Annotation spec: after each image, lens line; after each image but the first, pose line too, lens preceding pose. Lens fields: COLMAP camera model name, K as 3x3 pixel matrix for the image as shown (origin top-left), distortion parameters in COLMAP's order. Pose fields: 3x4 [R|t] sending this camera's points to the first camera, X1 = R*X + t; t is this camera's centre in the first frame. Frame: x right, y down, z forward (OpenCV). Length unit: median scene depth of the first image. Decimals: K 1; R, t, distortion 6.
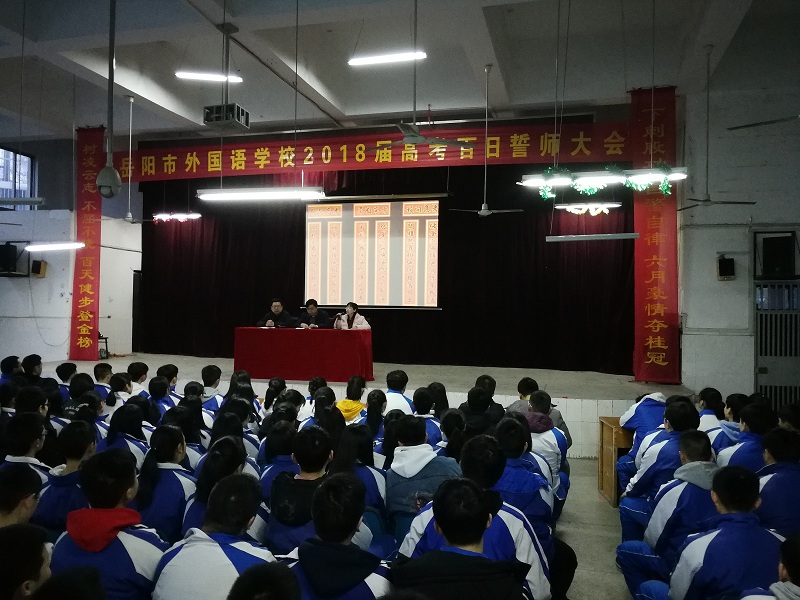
lens RADIAL K [[648.3, 0, 400.0], [0, 648.3, 300.0], [0, 0, 1]] dist [0.058171, -0.082000]
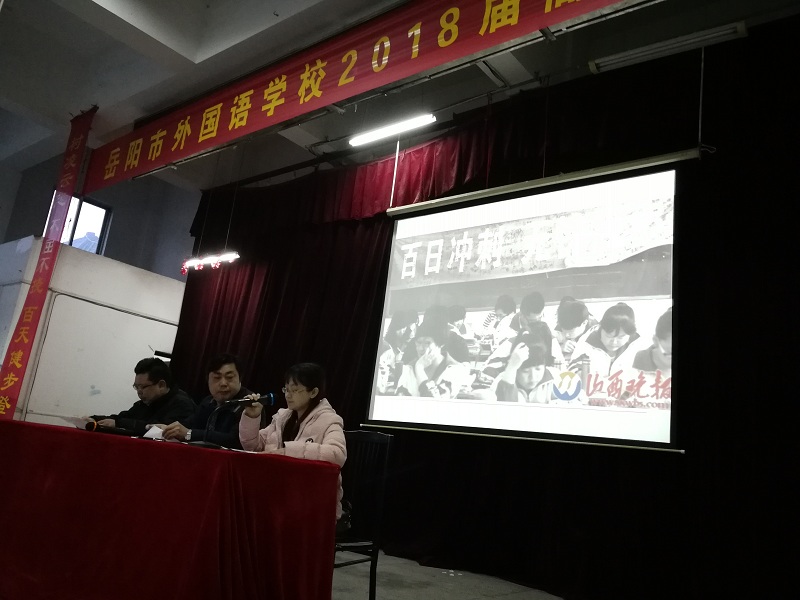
lens RADIAL K [[648.3, 0, 400.0], [0, 648.3, 300.0], [0, 0, 1]] dist [0.058171, -0.082000]
pose [[0.913311, -0.006012, -0.407219, 0.072292], [-0.095854, 0.968629, -0.229282, 0.032822], [0.395822, 0.248439, 0.884083, 0.634084]]
